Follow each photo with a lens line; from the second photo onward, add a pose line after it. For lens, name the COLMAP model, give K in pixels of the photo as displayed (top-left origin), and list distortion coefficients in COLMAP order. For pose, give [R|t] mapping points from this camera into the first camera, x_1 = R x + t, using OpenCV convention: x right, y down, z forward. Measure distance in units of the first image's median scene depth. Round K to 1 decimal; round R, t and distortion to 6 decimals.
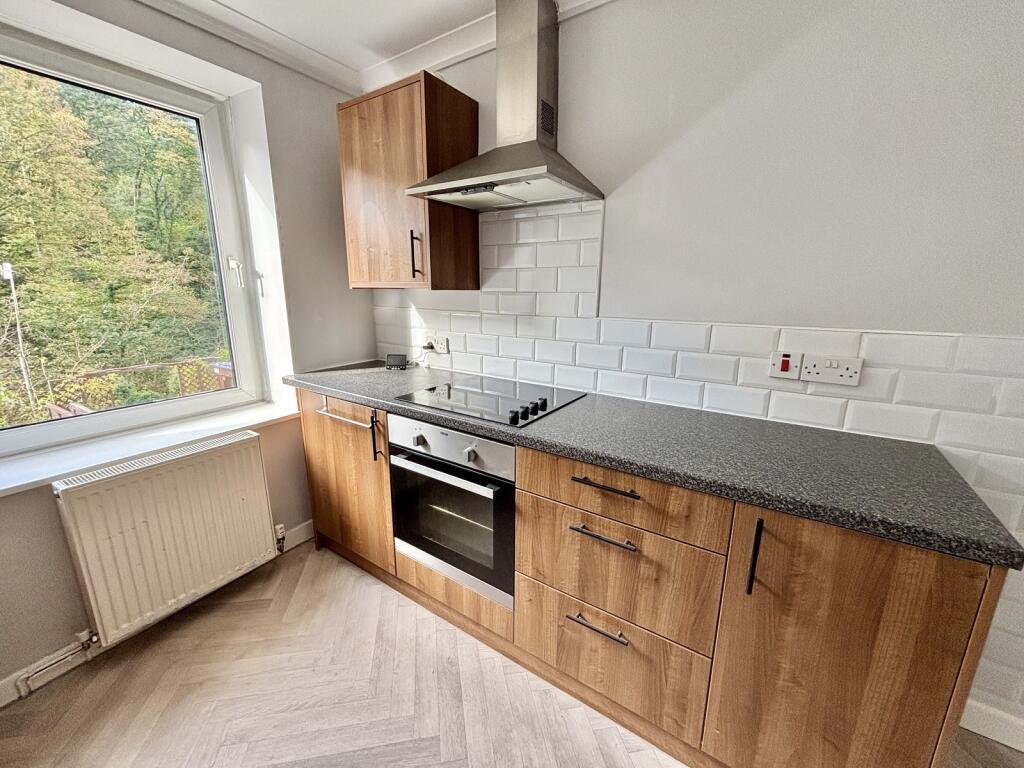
lens RADIAL K [[412.0, 0, 511.5], [0, 412.0, 384.0], [0, 0, 1]] dist [0.000629, -0.000812]
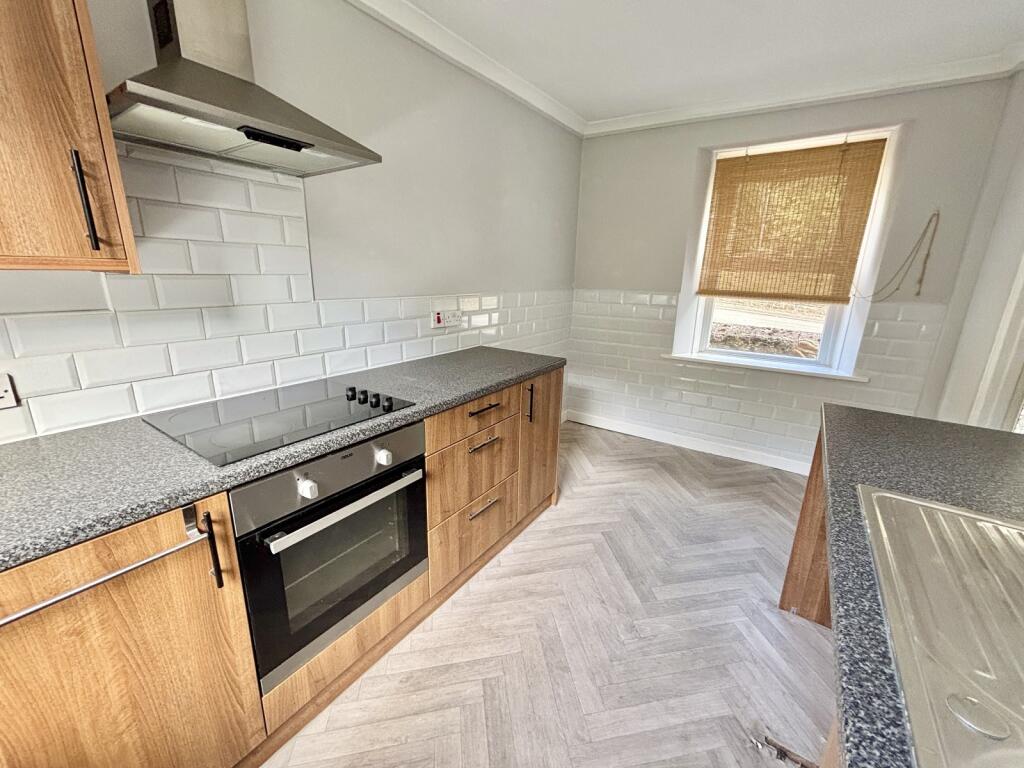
lens RADIAL K [[412.0, 0, 512.2], [0, 412.0, 382.6], [0, 0, 1]] dist [0.000629, -0.000812]
pose [[-0.002139, -0.264531, 0.964375, -1.000277], [0.202442, 0.944294, 0.259472, -0.175591], [-0.979292, 0.195785, 0.051532, 0.674250]]
